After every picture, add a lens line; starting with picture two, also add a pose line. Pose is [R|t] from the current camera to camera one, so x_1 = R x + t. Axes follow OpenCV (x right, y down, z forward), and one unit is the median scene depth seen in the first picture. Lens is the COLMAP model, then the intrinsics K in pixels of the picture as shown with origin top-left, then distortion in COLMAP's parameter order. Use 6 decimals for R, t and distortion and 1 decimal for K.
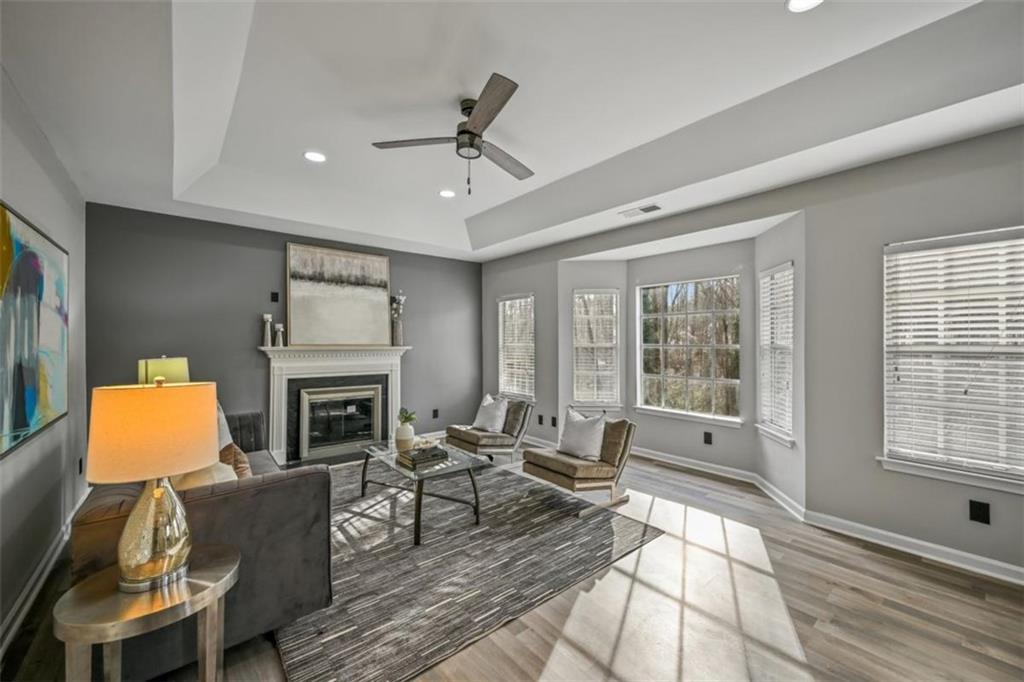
lens RADIAL K [[399.7, 0, 510.6], [0, 399.7, 339.0], [0, 0, 1]] dist [0.000390, 0.000034]
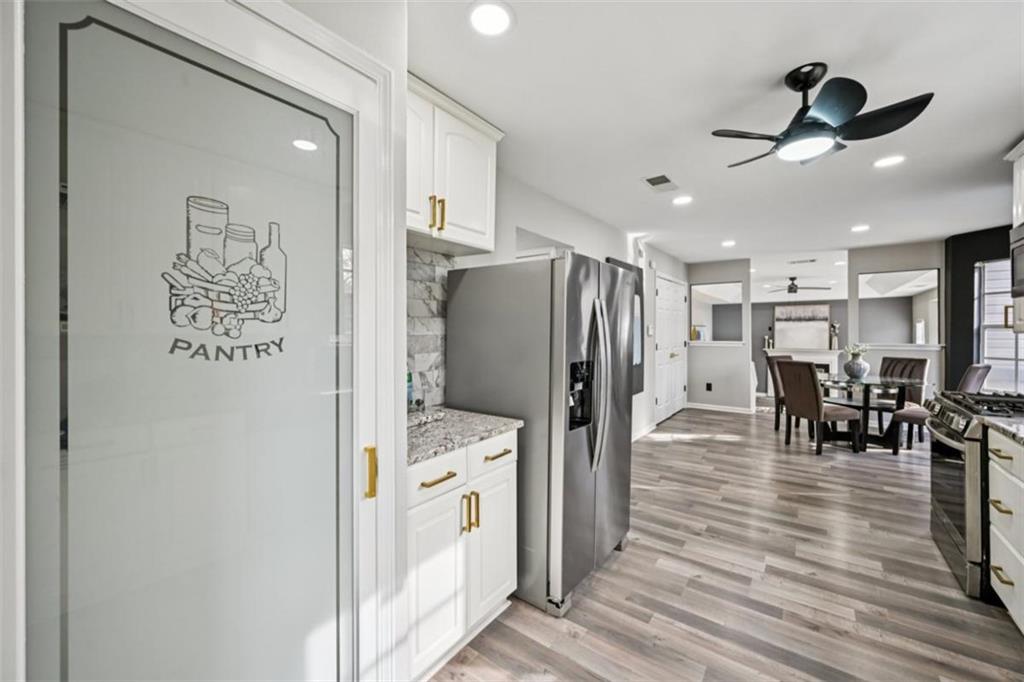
lens RADIAL K [[399.7, 0, 511.4], [0, 399.7, 338.6], [0, 0, 1]] dist [0.000390, 0.000034]
pose [[0.235430, 0.000424, -0.971891, 1.385613], [0.000730, 1.000000, 0.000613, -0.045081], [0.971891, -0.000854, 0.235429, -1.096299]]
